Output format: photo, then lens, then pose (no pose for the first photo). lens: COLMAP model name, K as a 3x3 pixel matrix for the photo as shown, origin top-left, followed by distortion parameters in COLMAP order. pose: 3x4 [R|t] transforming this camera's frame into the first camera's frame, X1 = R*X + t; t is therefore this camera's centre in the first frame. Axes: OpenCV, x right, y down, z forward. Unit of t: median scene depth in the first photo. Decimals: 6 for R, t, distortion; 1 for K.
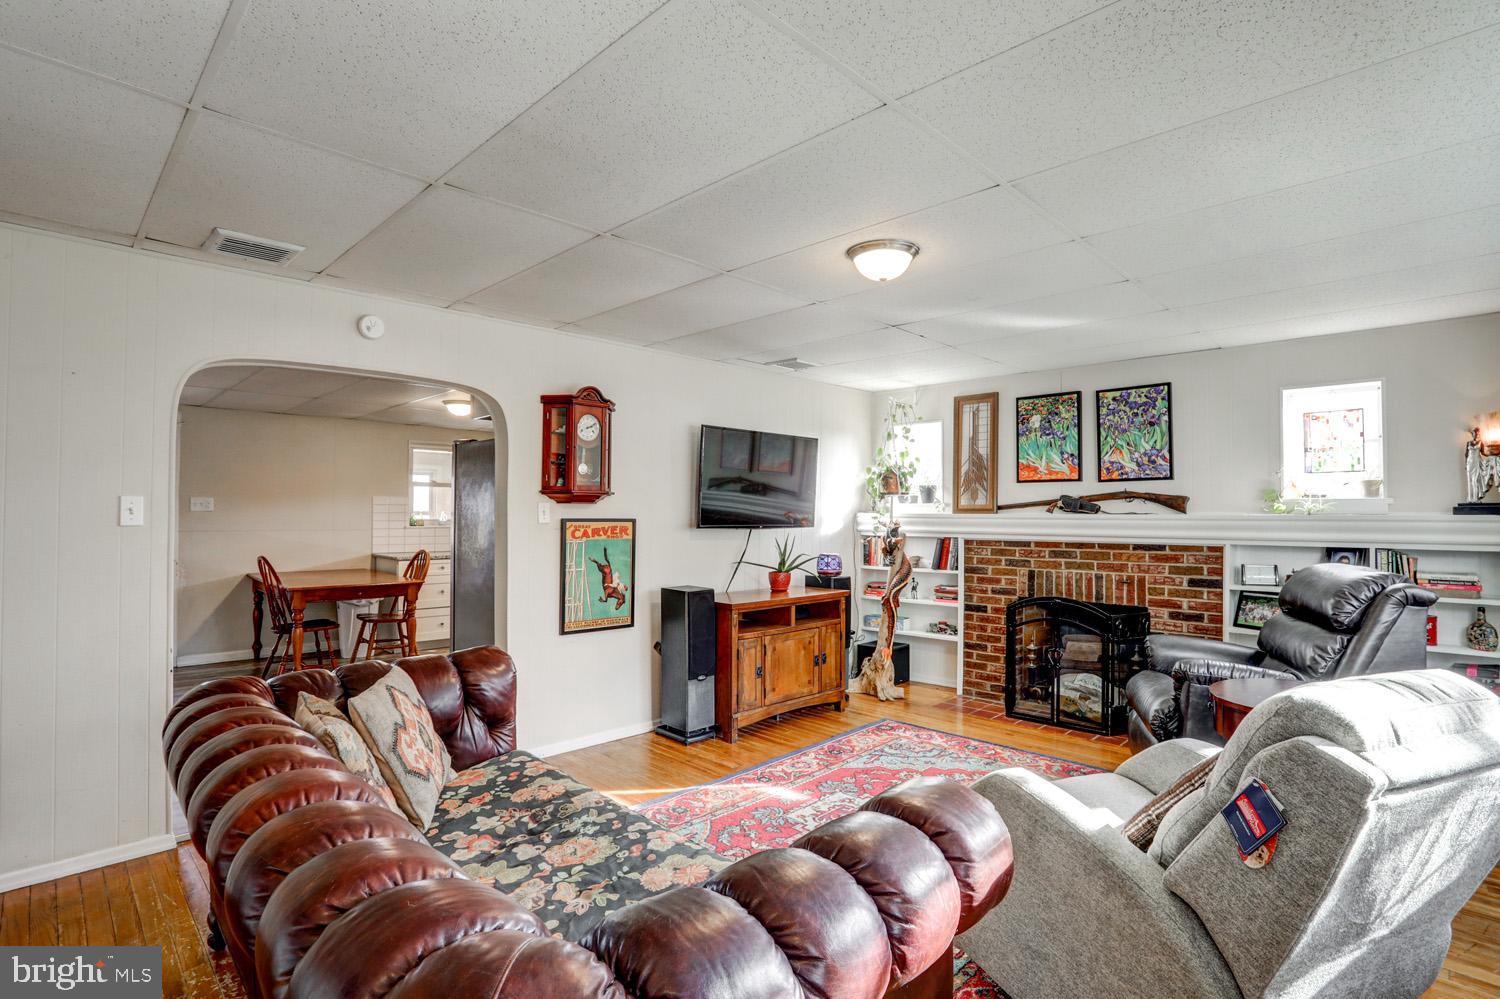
lens RADIAL K [[735.4, 0, 753.7], [0, 735.4, 495.9], [0, 0, 1]] dist [-0.037529, 0.004836]
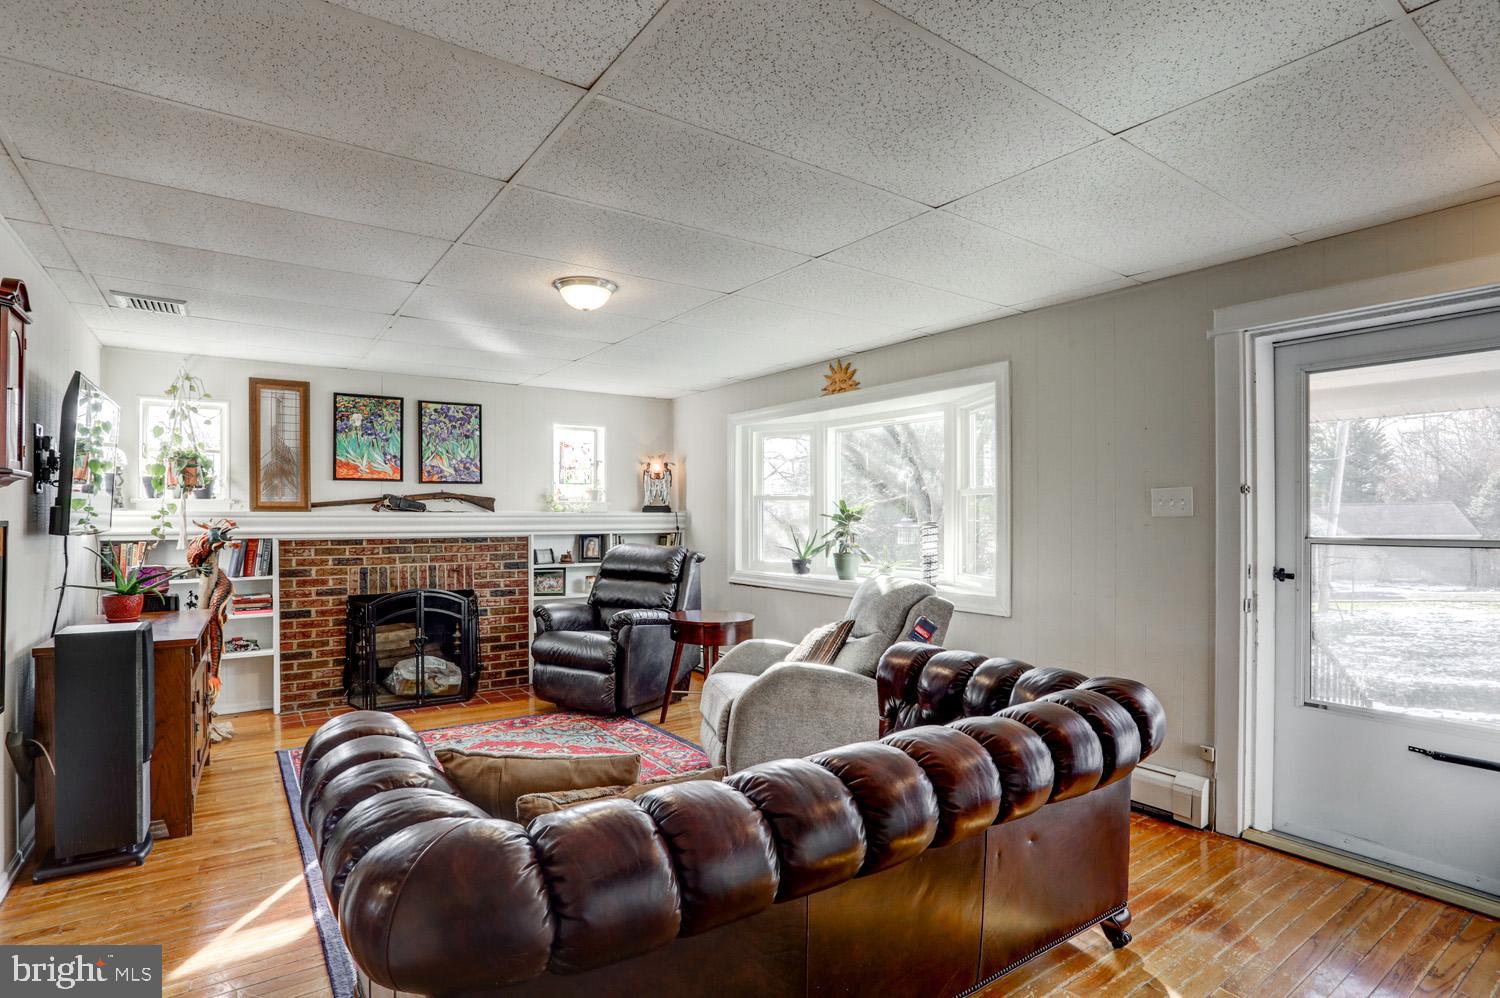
lens RADIAL K [[735.4, 0, 746.3], [0, 735.4, 506.5], [0, 0, 1]] dist [-0.037529, 0.004836]
pose [[0.212220, 0.006932, 0.977197, -0.501116], [-0.024481, 0.999699, -0.001775, 0.006225], [-0.976915, -0.023546, 0.212326, 0.277538]]
